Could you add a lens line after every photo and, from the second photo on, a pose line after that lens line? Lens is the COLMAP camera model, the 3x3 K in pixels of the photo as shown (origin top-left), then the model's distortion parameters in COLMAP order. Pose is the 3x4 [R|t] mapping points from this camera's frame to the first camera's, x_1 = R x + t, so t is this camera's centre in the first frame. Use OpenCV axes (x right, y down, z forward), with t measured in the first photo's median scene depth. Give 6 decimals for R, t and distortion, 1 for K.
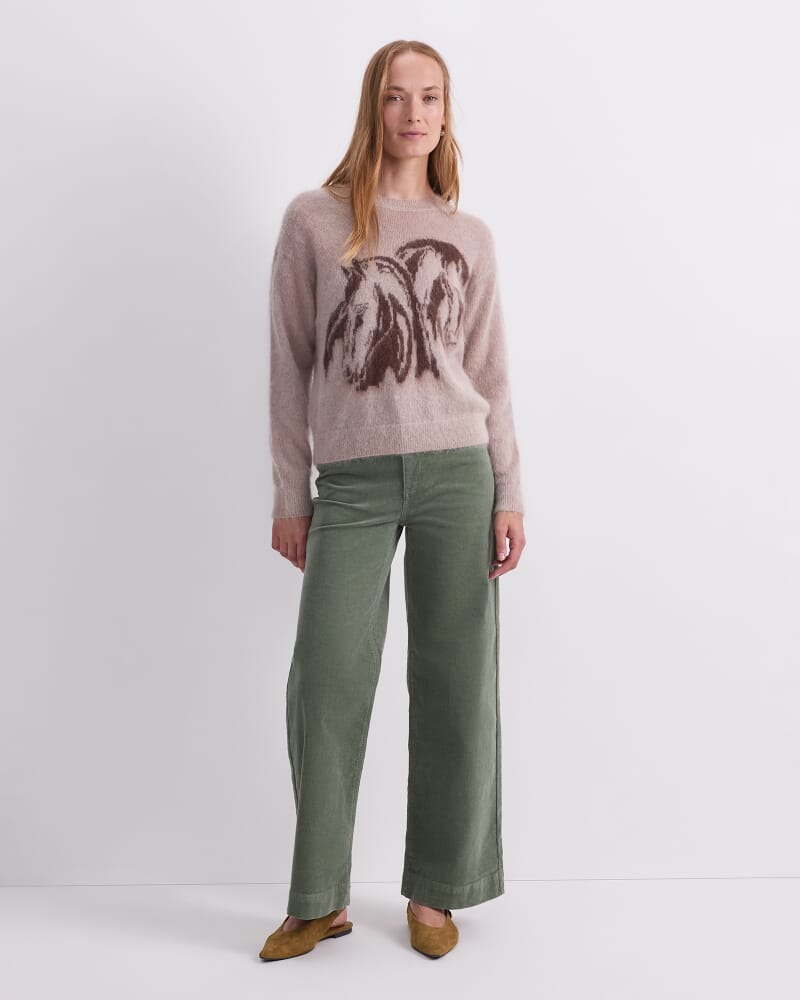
lens RADIAL K [[2826.8, 0, 400.0], [0, 2826.8, 500.0], [0, 0, 1]] dist [0.039305, 0.074901]
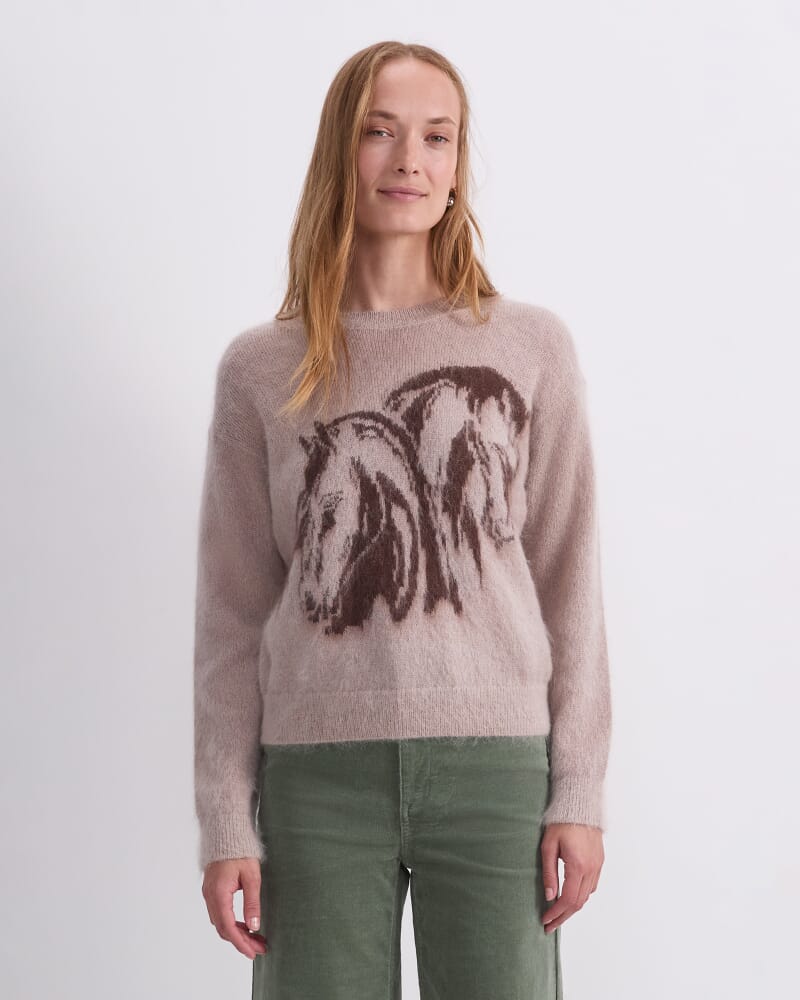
lens RADIAL K [[1619.0, 0, 400.0], [0, 1619.0, 500.0], [0, 0, 1]] dist [0.248621, 0.002362]
pose [[0.999399, -0.027412, 0.021240, -0.006467], [0.030339, 0.987812, -0.152665, -0.014849], [-0.016796, 0.153218, 0.988050, 0.663370]]
